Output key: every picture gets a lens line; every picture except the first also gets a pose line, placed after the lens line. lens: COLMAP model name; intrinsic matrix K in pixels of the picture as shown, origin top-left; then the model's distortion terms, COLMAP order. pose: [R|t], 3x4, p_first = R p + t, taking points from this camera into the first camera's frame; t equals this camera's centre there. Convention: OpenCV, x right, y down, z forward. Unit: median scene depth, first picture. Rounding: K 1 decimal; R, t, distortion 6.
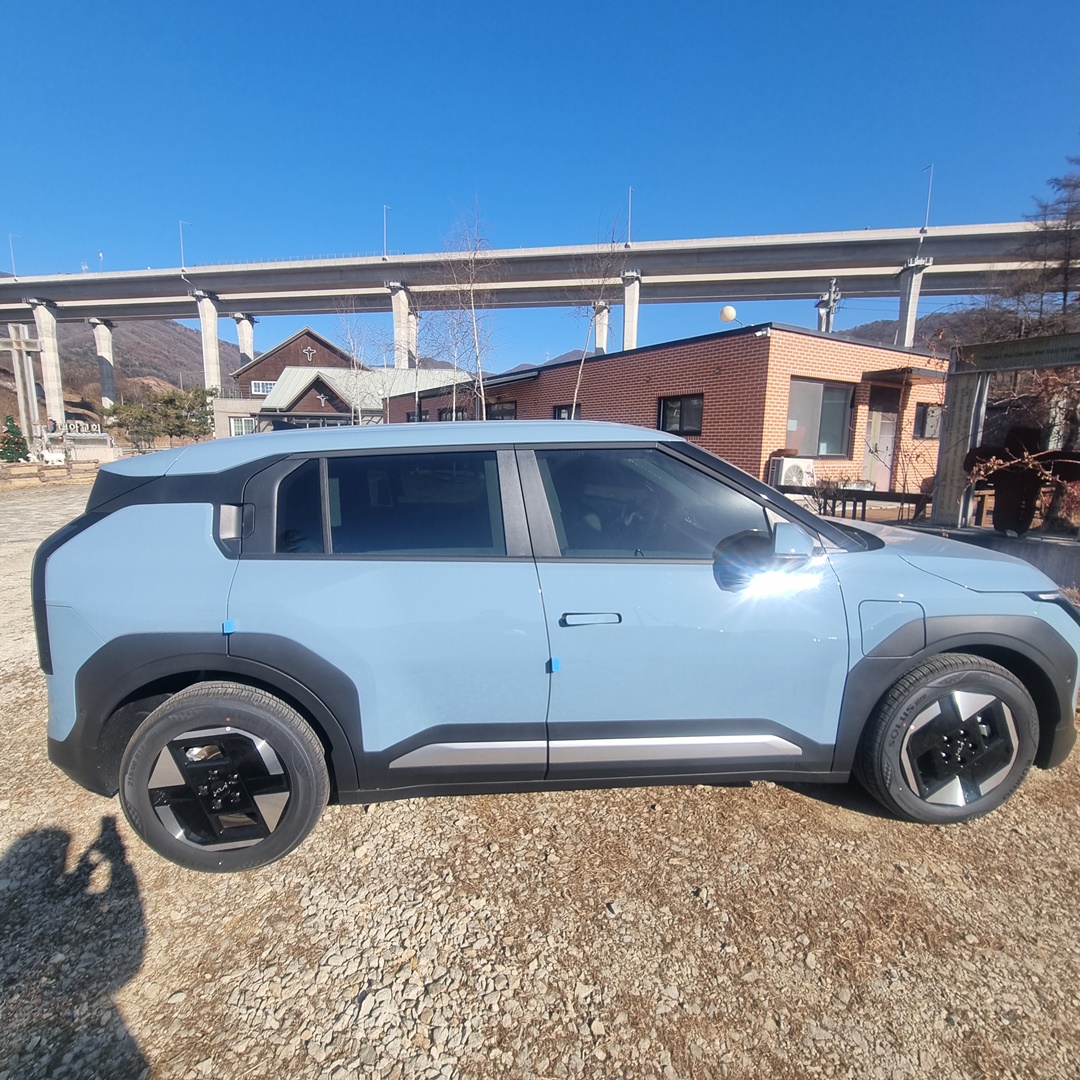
lens RADIAL K [[584.6, 0, 536.8], [0, 584.6, 535.3], [0, 0, 1]] dist [-0.003372, -0.000144]
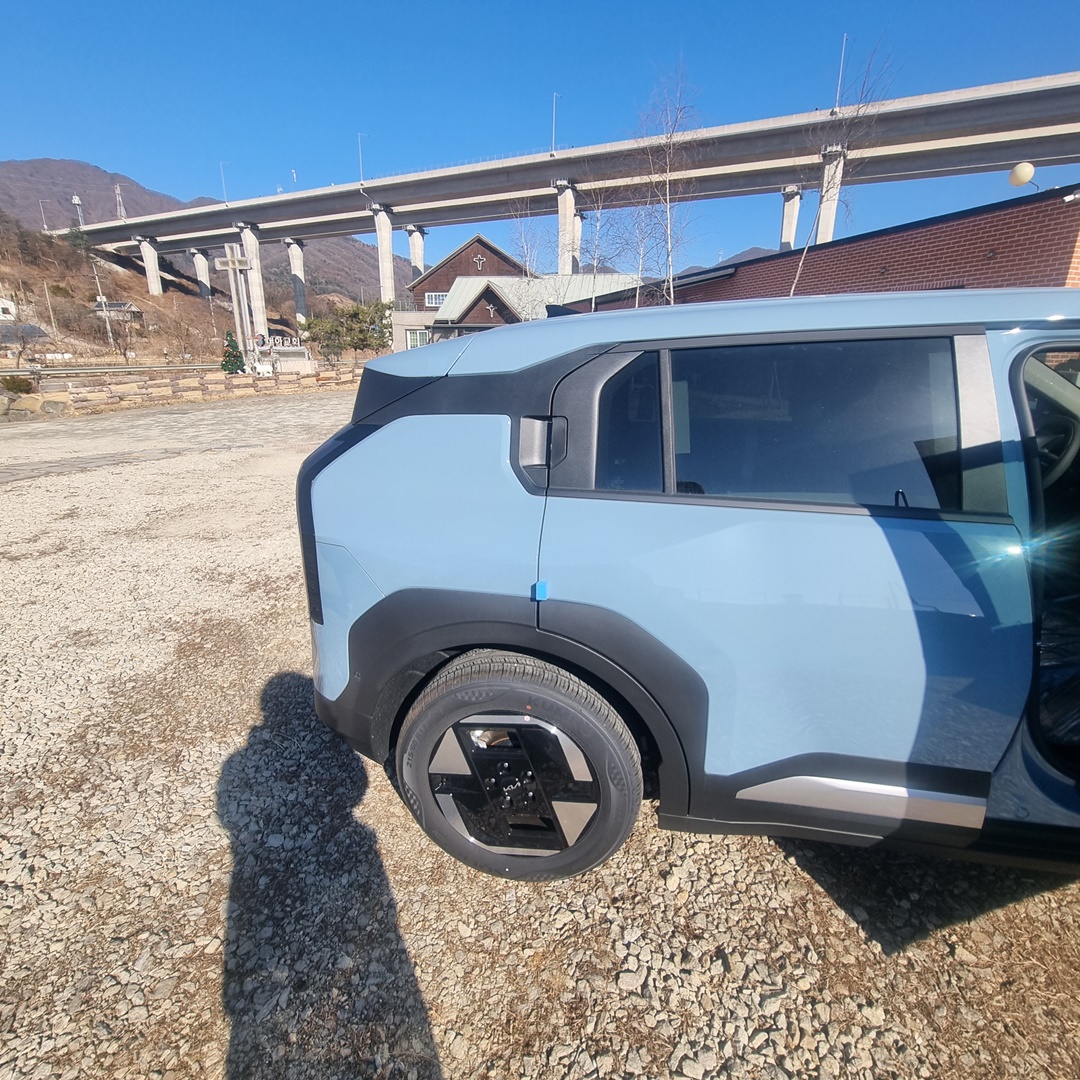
lens RADIAL K [[584.8, 0, 537.3], [0, 584.8, 536.7], [0, 0, 1]] dist [-0.007669, 0.003031]
pose [[0.966582, 0.071523, -0.246177, -0.332950], [-0.035615, 0.988445, 0.147340, -0.014105], [0.253870, -0.133649, 0.957960, 0.294514]]
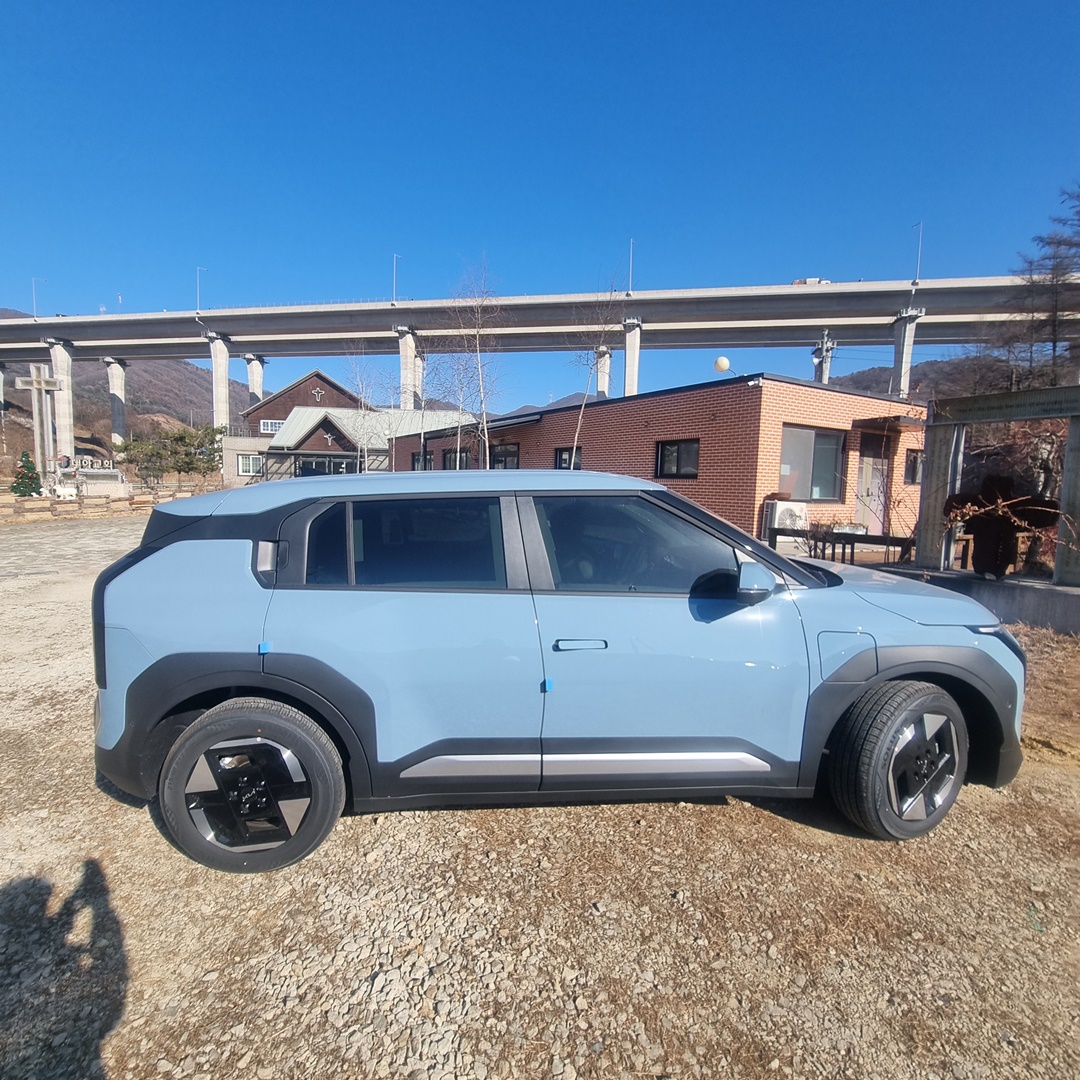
lens RADIAL K [[585.1, 0, 535.9], [0, 585.1, 535.4], [0, 0, 1]] dist [-0.004802, 0.001883]
pose [[0.999932, 0.011047, -0.003865, 0.007286], [-0.011279, 0.997736, -0.066304, 0.006616], [0.003124, 0.066343, 0.997792, -0.146408]]
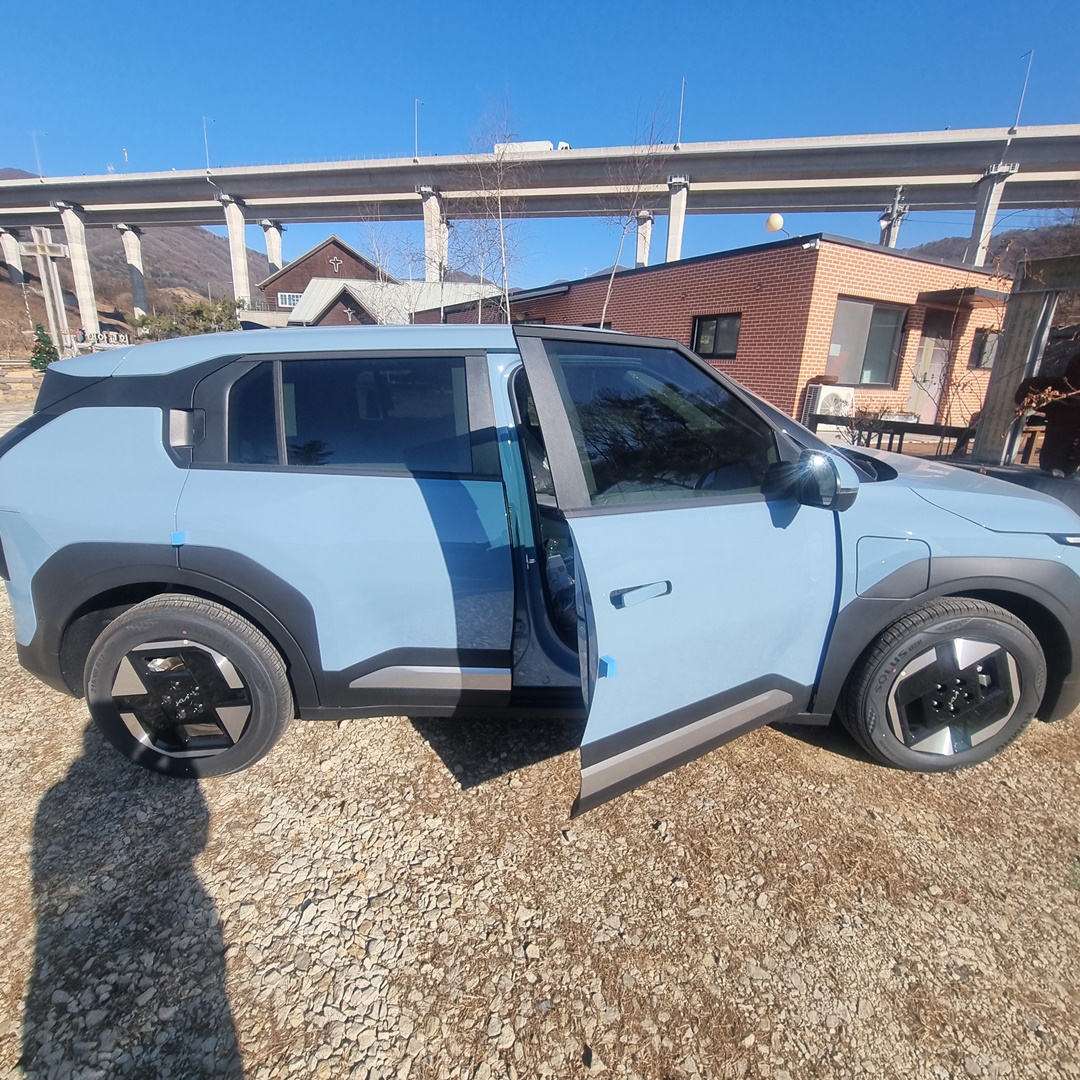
lens RADIAL K [[584.8, 0, 537.3], [0, 584.8, 536.7], [0, 0, 1]] dist [-0.007669, 0.003031]
pose [[0.998195, 0.037595, -0.046835, 0.097366], [-0.031277, 0.991151, 0.129004, 0.010957], [0.051270, -0.127306, 0.990538, 0.077276]]
